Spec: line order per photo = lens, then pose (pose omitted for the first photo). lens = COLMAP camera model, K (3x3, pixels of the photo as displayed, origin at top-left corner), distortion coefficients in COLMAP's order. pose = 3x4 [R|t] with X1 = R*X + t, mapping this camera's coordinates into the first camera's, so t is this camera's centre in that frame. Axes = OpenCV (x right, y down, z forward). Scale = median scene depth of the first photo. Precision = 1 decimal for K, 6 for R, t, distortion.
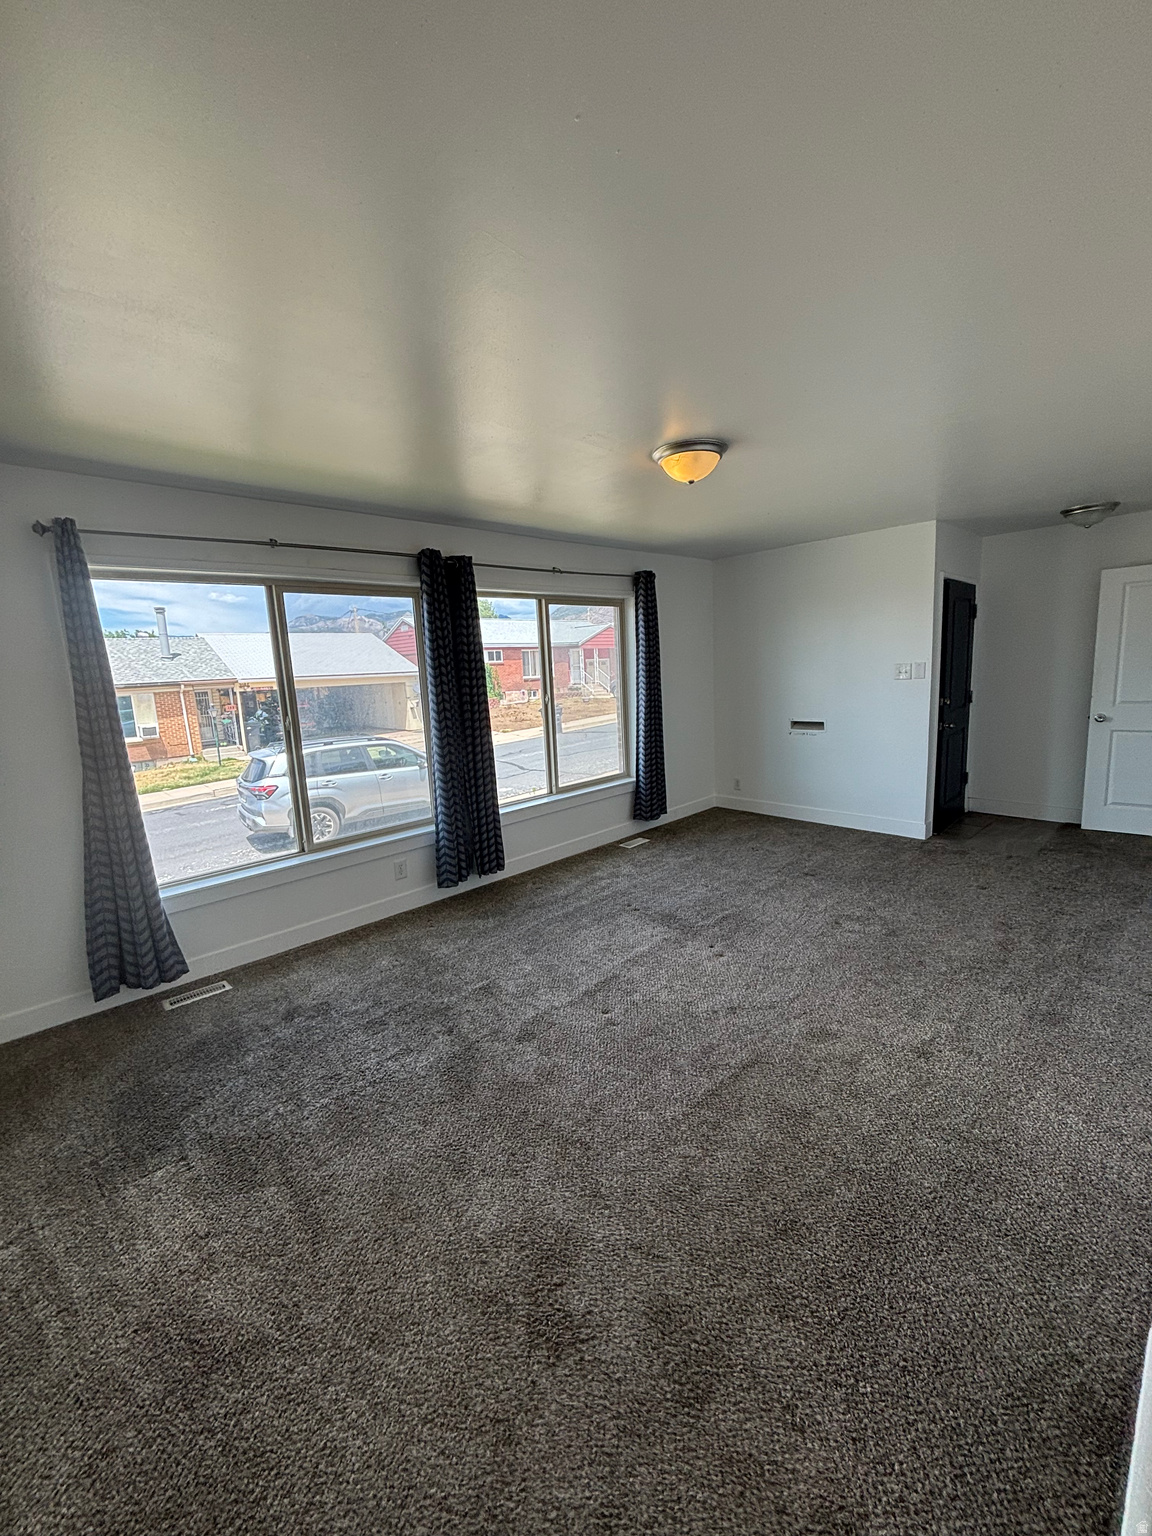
lens RADIAL K [[614.6, 0, 573.6], [0, 614.6, 766.9], [0, 0, 1]] dist [-0.000538, 0.001717]
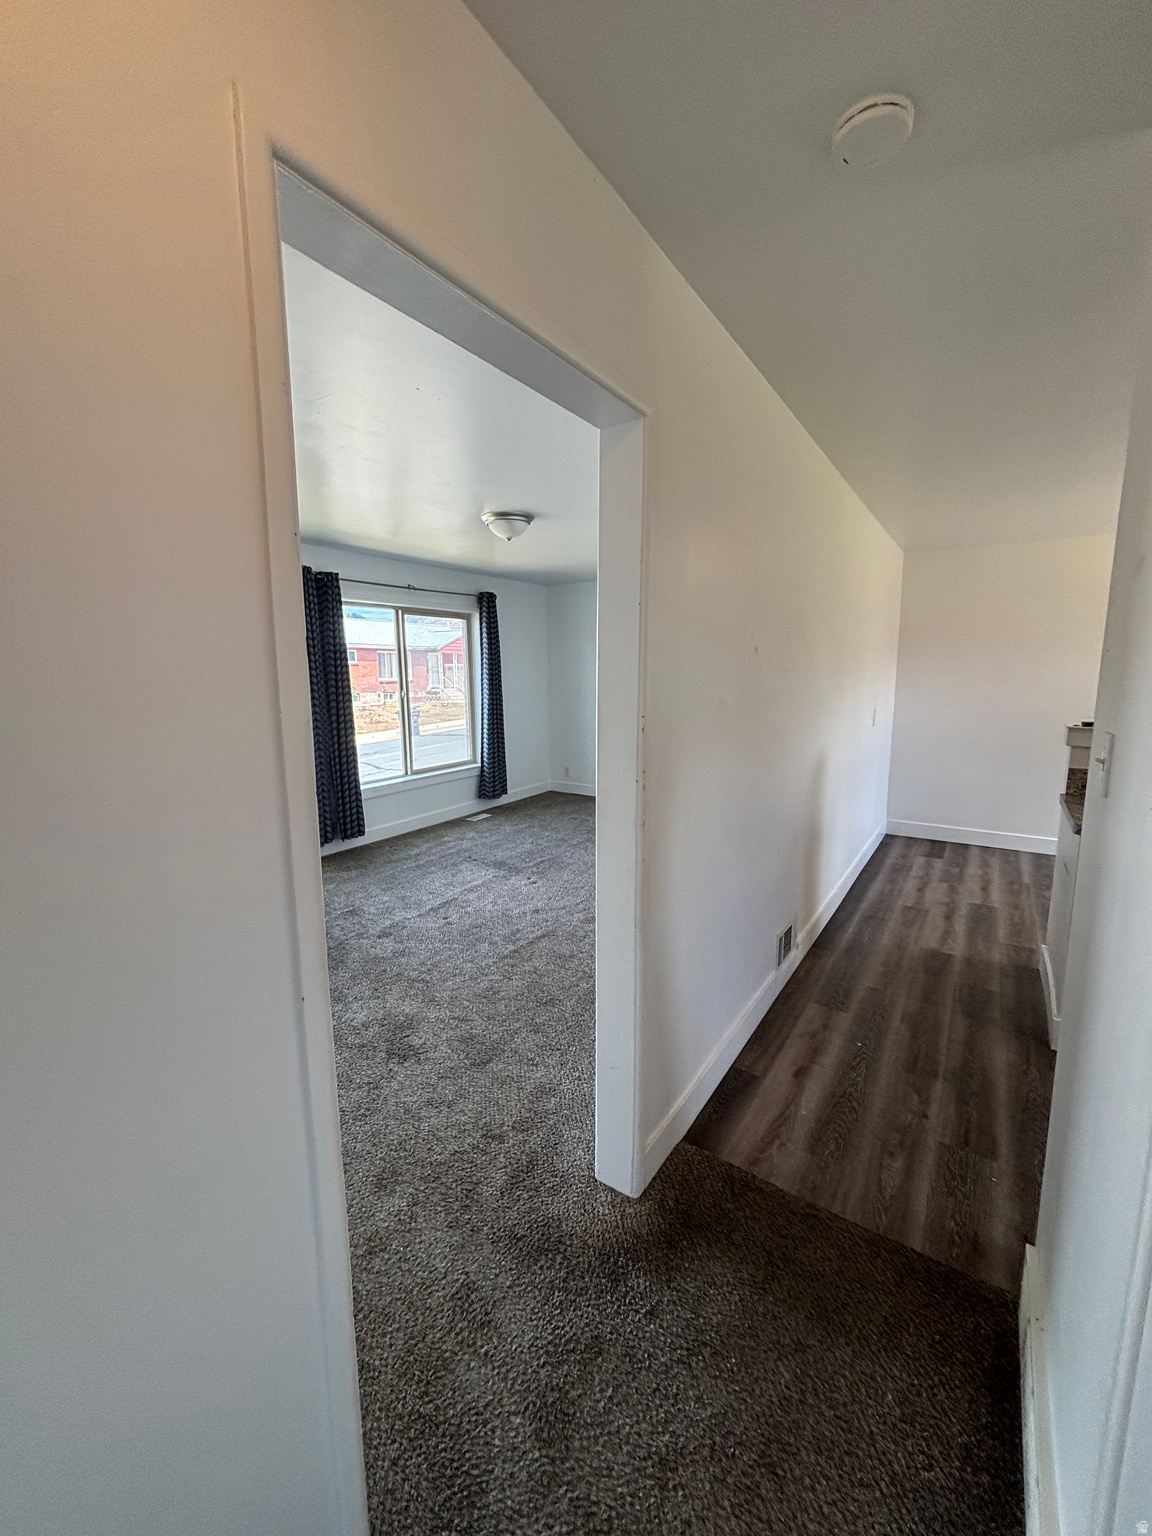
lens RADIAL K [[614.6, 0, 587.0], [0, 614.6, 768.1], [0, 0, 1]] dist [-0.000538, 0.001717]
pose [[0.970137, 0.003796, 0.242527, 0.016226], [-0.001257, 0.999943, -0.010622, 0.050901], [-0.242554, 0.009999, 0.970086, -0.269206]]
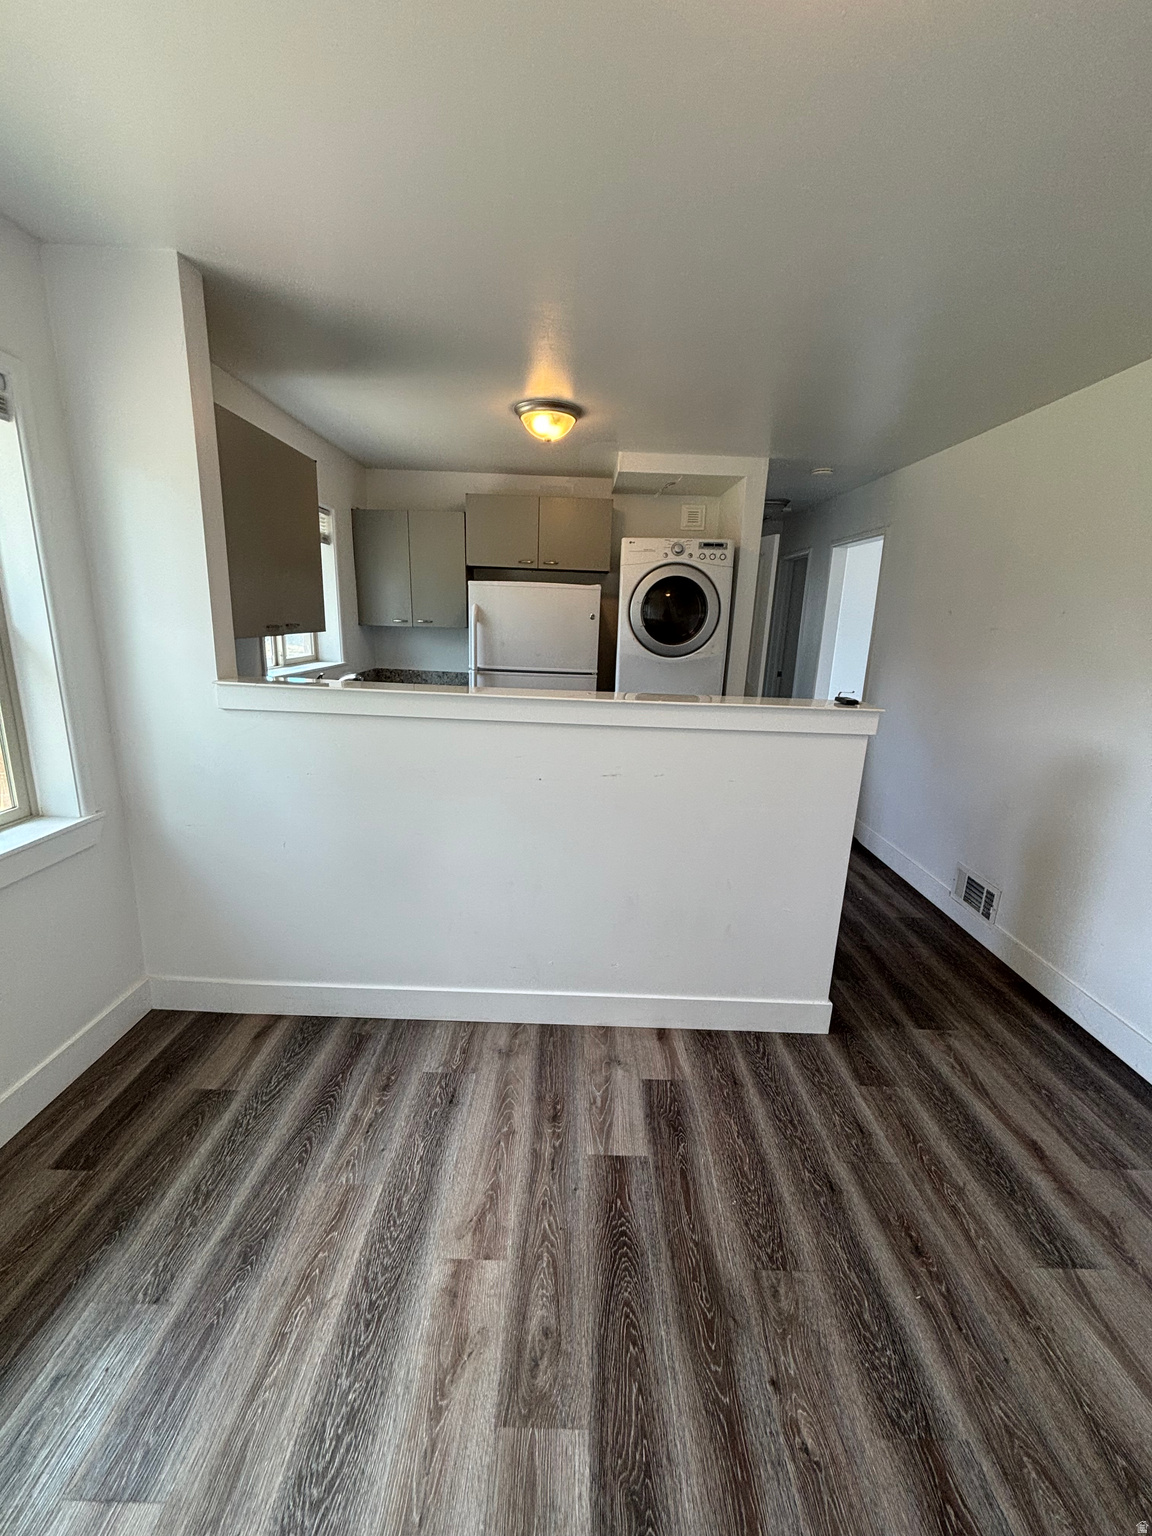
lens RADIAL K [[614.6, 0, 580.9], [0, 614.6, 768.8], [0, 0, 1]] dist [-0.000538, 0.001717]
pose [[-0.680824, 0.203009, -0.703752, 1.204208], [-0.122142, 0.915901, 0.382369, -0.116312], [0.722191, 0.346283, -0.598772, 0.401304]]
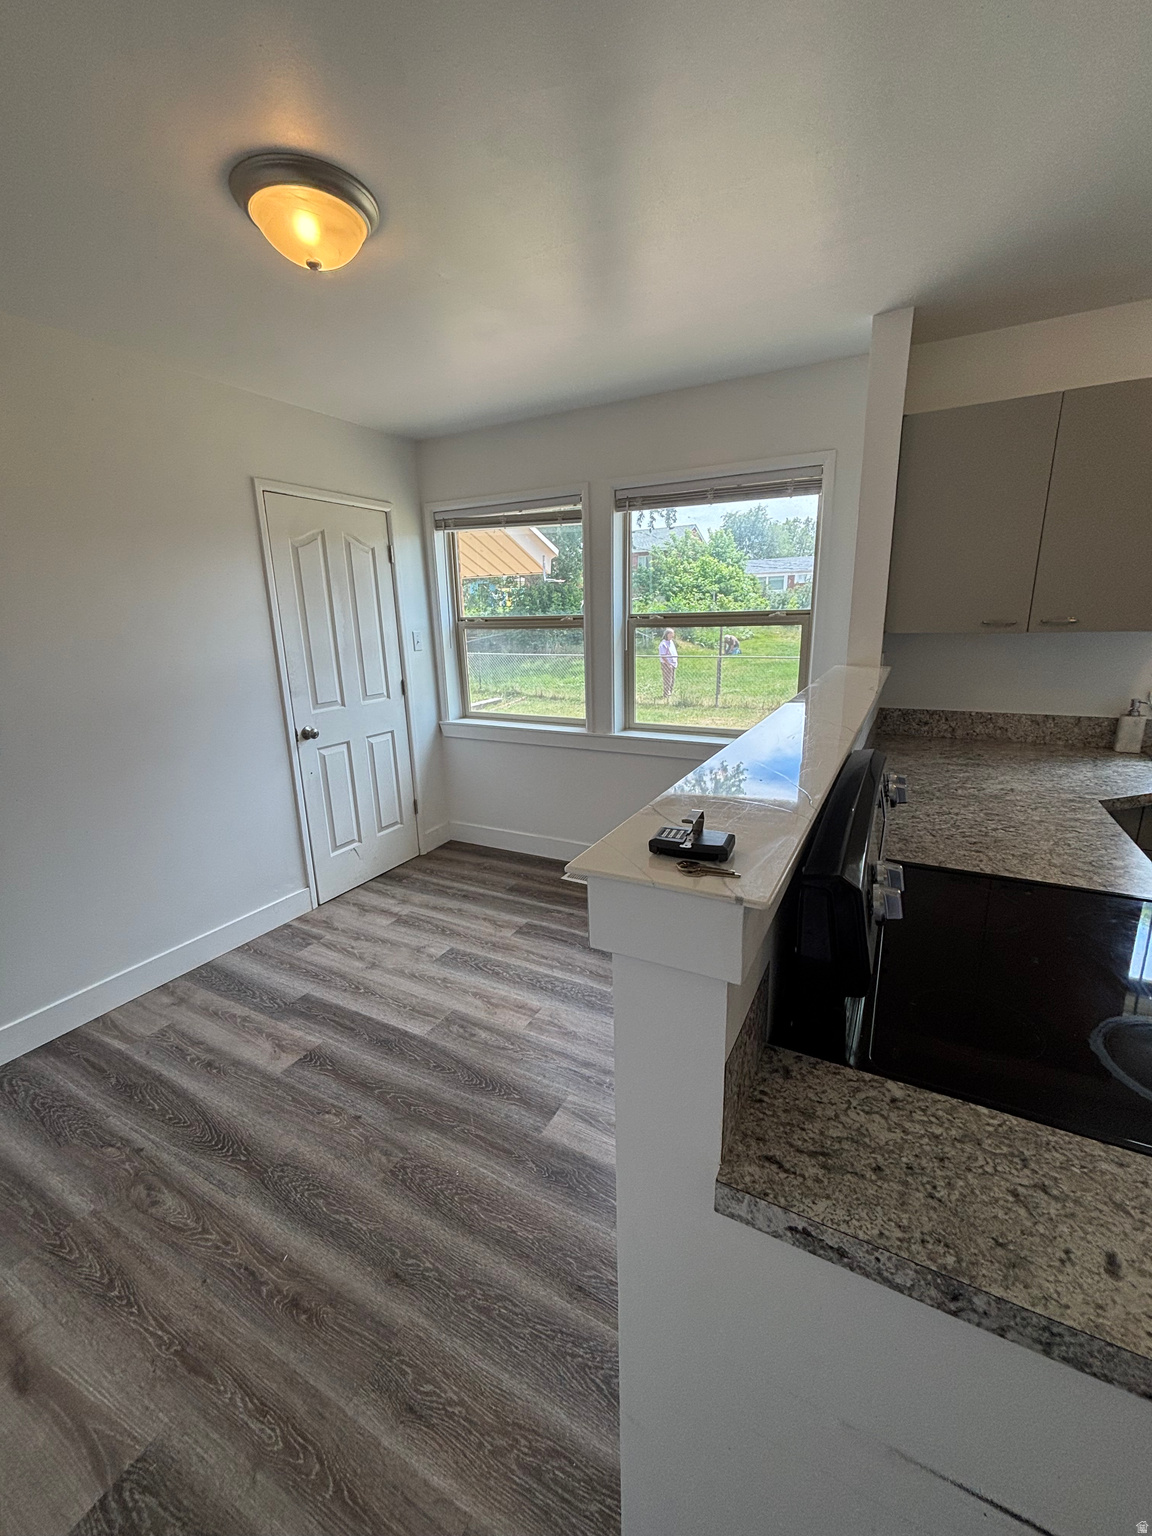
lens RADIAL K [[614.6, 0, 576.5], [0, 614.6, 768.7], [0, 0, 1]] dist [-0.000538, 0.001717]
pose [[-0.326203, -0.173782, 0.929189, 0.572030], [0.199955, 0.948030, 0.247502, -0.063190], [-0.923910, 0.266532, -0.274502, 0.302037]]
